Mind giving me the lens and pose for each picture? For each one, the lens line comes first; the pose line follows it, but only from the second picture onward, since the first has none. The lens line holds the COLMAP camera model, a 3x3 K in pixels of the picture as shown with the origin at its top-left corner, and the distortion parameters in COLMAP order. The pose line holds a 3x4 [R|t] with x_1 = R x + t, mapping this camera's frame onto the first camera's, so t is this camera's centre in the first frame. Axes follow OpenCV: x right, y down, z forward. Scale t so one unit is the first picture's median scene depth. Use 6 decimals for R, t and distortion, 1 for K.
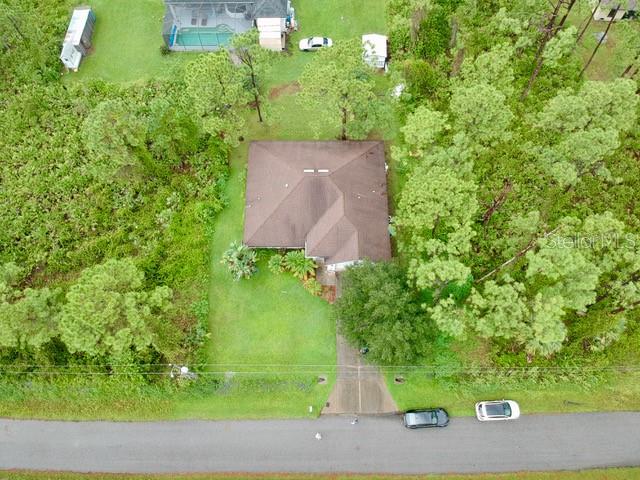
lens RADIAL K [[467.8, 0, 321.7], [0, 467.8, 235.5], [0, 0, 1]] dist [0.048041, -0.115856]
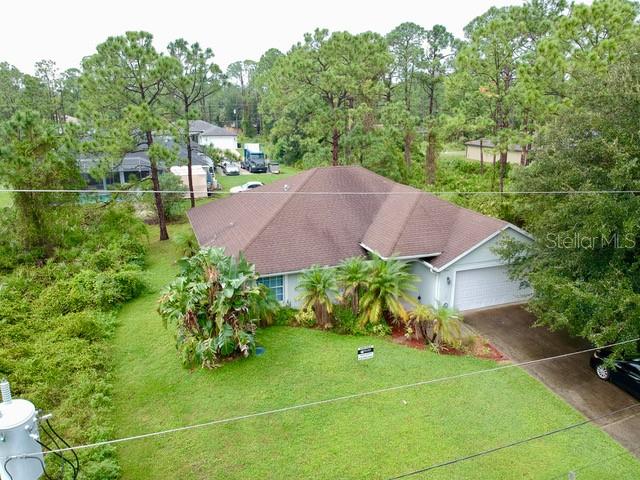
lens RADIAL K [[467.8, 0, 317.2], [0, 467.8, 240.3], [0, 0, 1]] dist [0.048041, -0.115856]
pose [[0.942128, -0.093975, 0.321813, -0.213576], [0.306982, 0.627633, -0.715429, 0.300038], [-0.134748, 0.772817, 0.620159, 0.748580]]
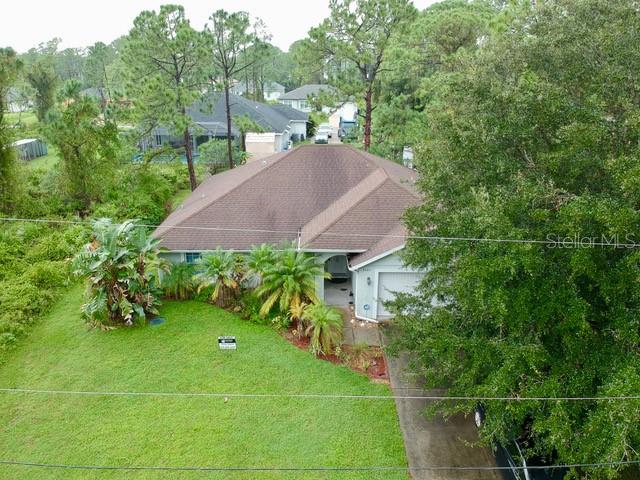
lens RADIAL K [[467.8, 0, 321.7], [0, 467.8, 238.0], [0, 0, 1]] dist [0.048041, -0.115856]
pose [[0.999968, 0.001264, 0.007867, -0.018119], [0.004784, 0.694367, -0.719605, 0.307978], [-0.006372, 0.719620, 0.694339, 0.731603]]
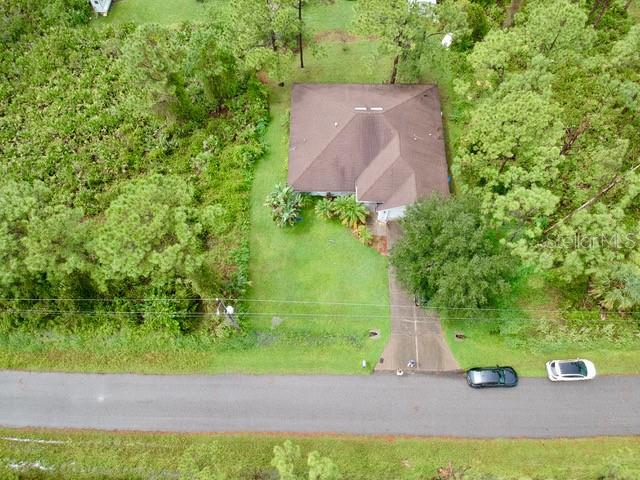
lens RADIAL K [[467.8, 0, 318.7], [0, 467.8, 238.5], [0, 0, 1]] dist [0.048041, -0.115856]
pose [[0.999791, 0.019516, -0.006045, -0.101440], [-0.019644, 0.999570, -0.021789, 0.140283], [0.005618, 0.021903, 0.999744, 0.088836]]
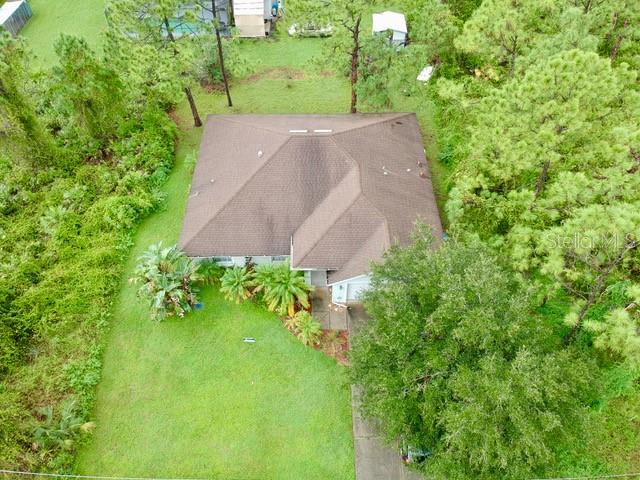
lens RADIAL K [[467.8, 0, 321.6], [0, 467.8, 233.1], [0, 0, 1]] dist [0.048041, -0.115856]
pose [[0.999950, -0.007909, 0.006161, -0.002695], [0.009340, 0.958247, -0.285788, 0.158832], [-0.003644, 0.285832, 0.958273, 0.478404]]
